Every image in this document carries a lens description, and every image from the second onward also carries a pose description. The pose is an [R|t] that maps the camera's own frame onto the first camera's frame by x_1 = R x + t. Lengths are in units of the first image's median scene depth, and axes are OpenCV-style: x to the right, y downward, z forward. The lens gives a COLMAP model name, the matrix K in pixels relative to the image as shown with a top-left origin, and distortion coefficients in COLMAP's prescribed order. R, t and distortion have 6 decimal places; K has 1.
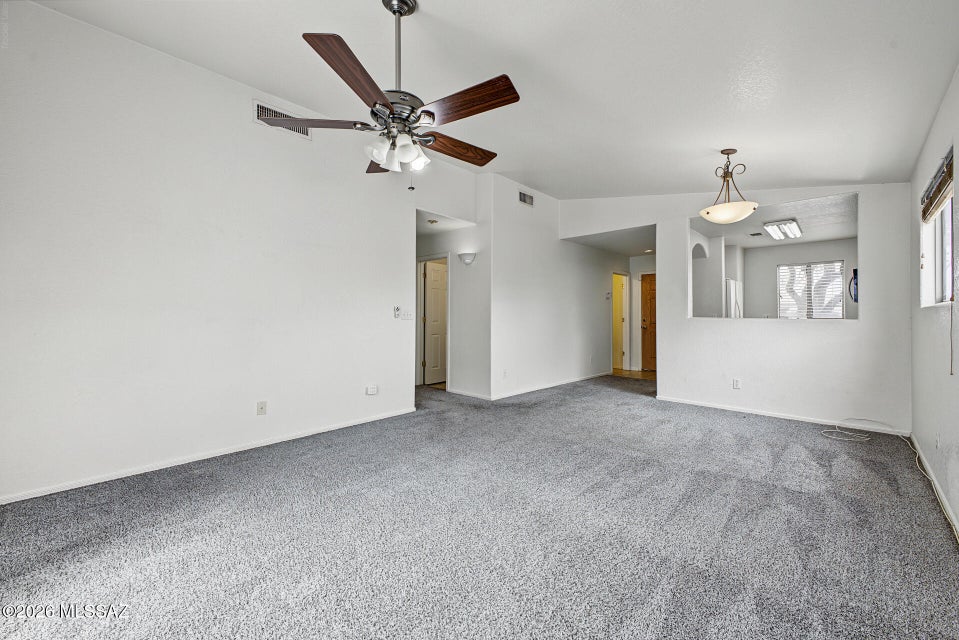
lens RADIAL K [[382.0, 0, 477.6], [0, 382.0, 315.8], [0, 0, 1]] dist [0.009772, -0.001159]
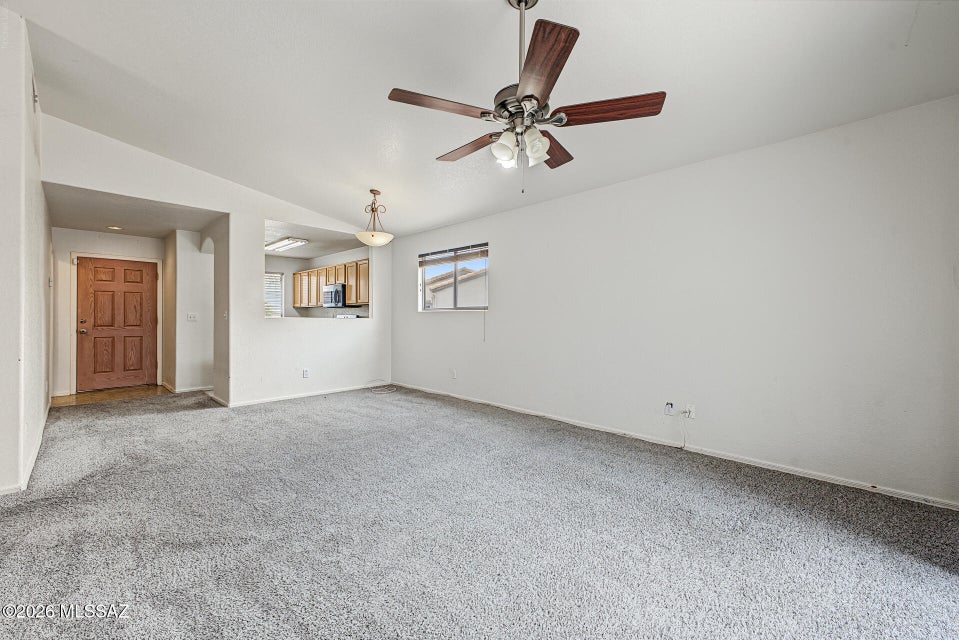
lens RADIAL K [[382.0, 0, 482.6], [0, 382.0, 314.9], [0, 0, 1]] dist [0.009772, -0.001159]
pose [[-0.009604, 0.000071, 0.999954, -0.458944], [-0.001686, 0.999999, -0.000087, -0.001316], [-0.999952, -0.001686, -0.009604, 0.429344]]
